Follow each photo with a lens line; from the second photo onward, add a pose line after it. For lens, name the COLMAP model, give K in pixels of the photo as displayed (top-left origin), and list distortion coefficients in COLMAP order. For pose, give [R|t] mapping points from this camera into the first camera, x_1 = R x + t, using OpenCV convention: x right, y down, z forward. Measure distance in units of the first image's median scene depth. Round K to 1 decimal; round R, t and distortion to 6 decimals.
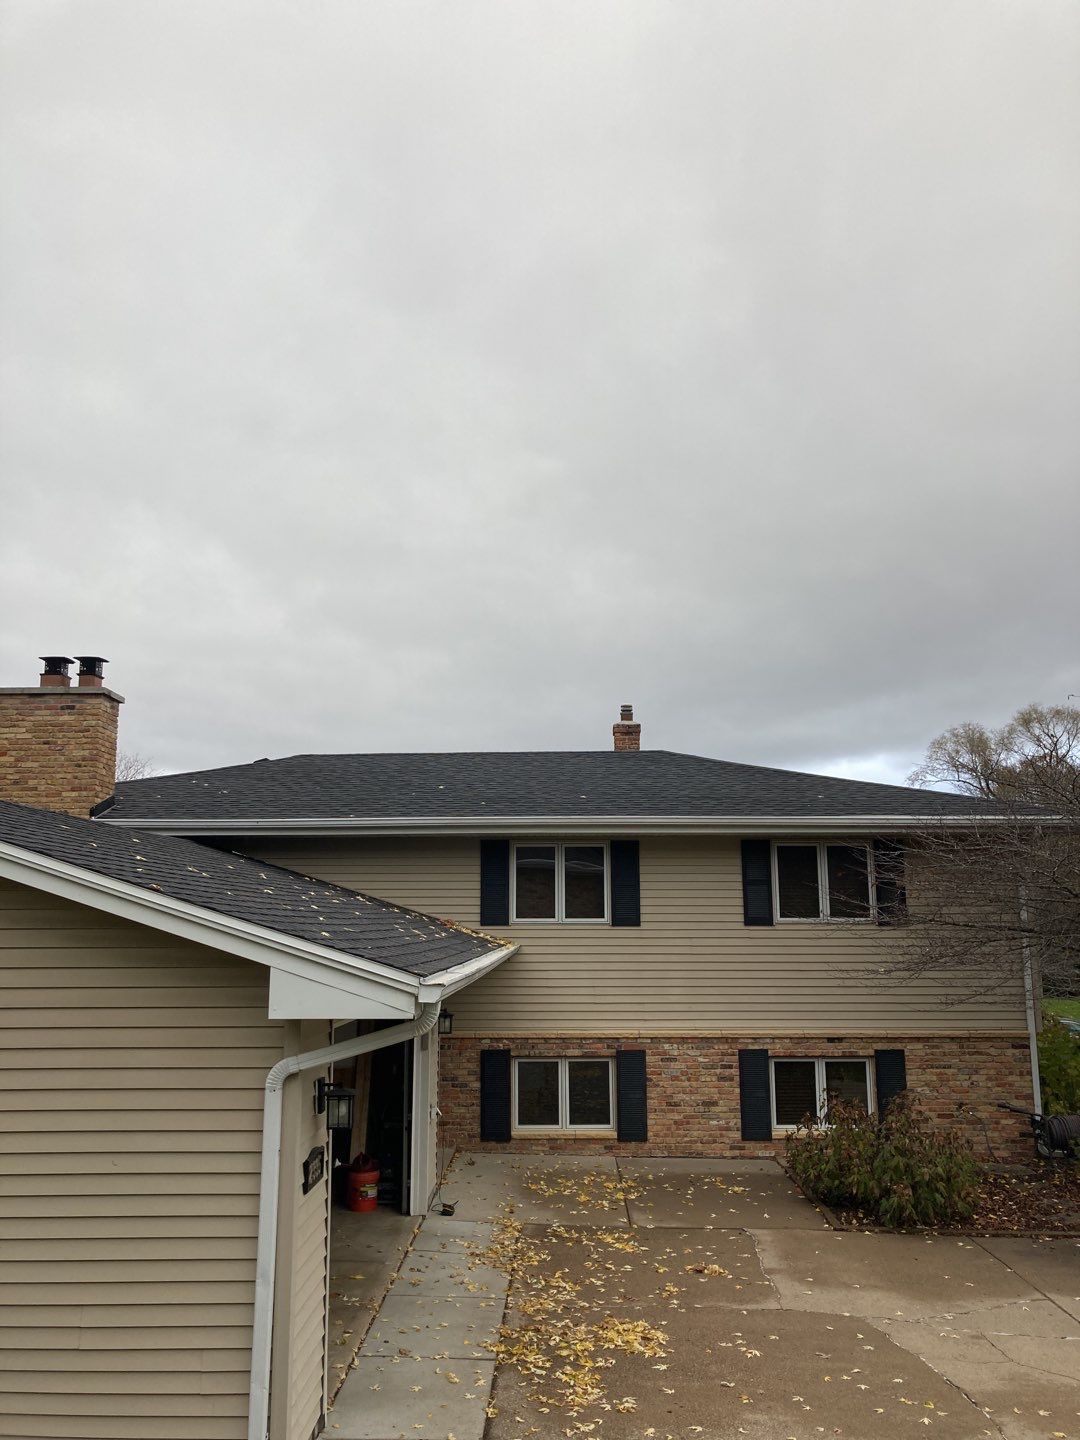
lens RADIAL K [[1178.0, 0, 540.0], [0, 1178.0, 720.0], [0, 0, 1]] dist [0.008860, -0.003052]
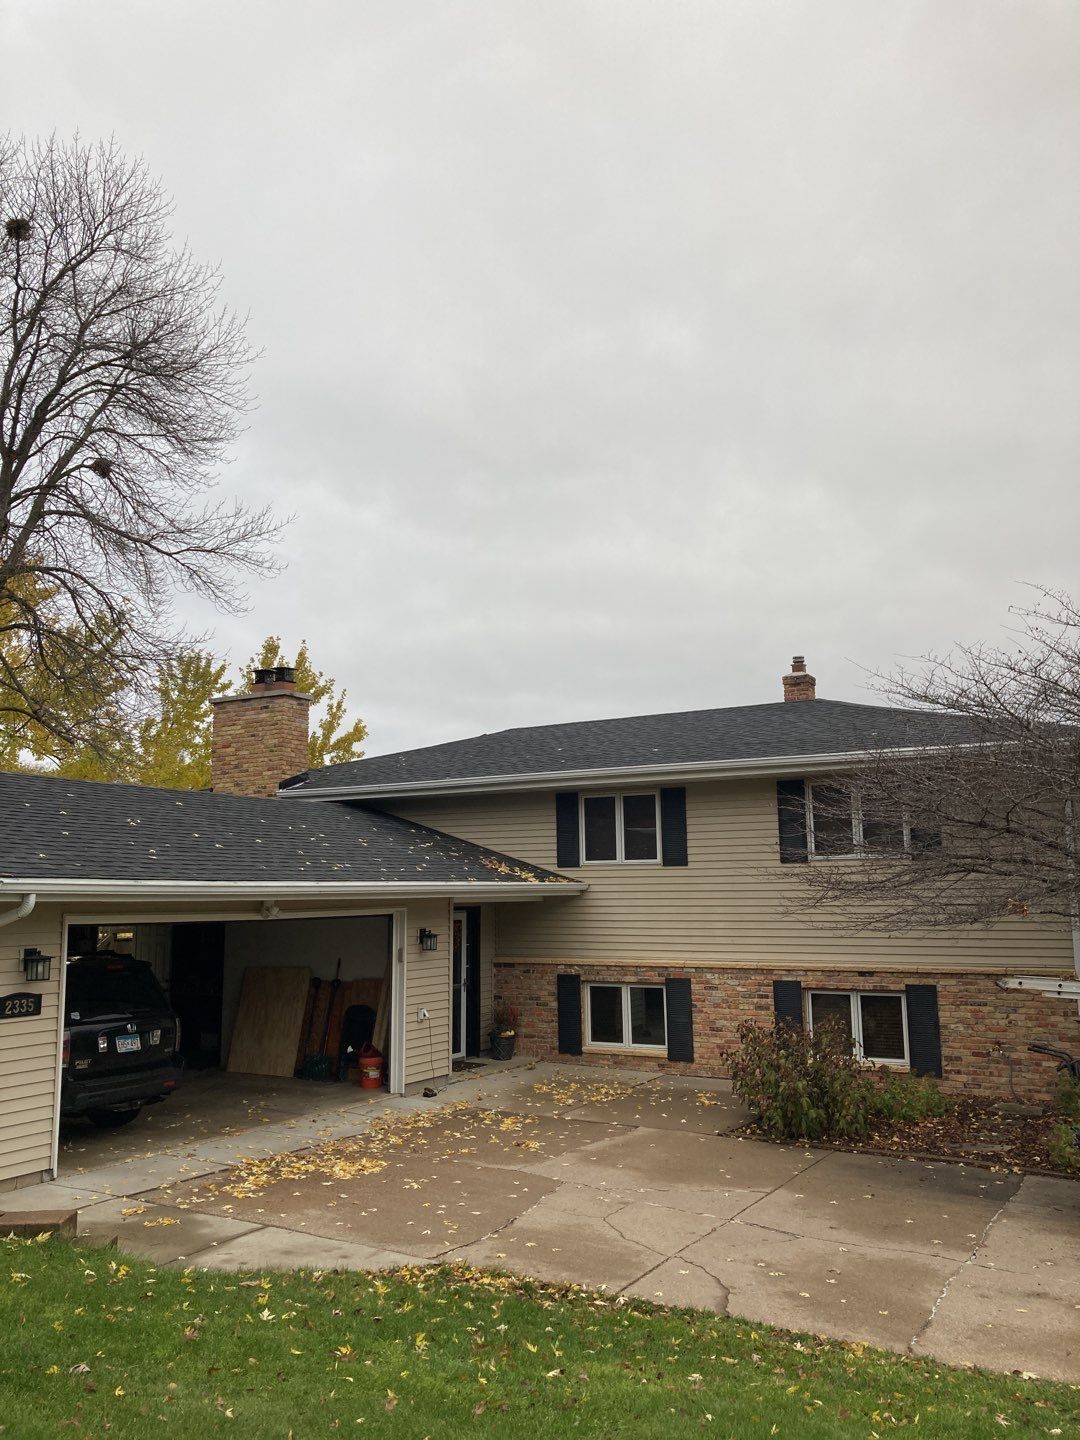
lens RADIAL K [[1178.0, 0, 540.0], [0, 1178.0, 720.0], [0, 0, 1]] dist [0.008860, -0.003052]
pose [[0.876258, -0.077303, -0.475600, 0.501252], [0.088729, 0.996055, 0.001579, 0.029018], [0.473602, -0.043583, 0.879660, -0.008326]]
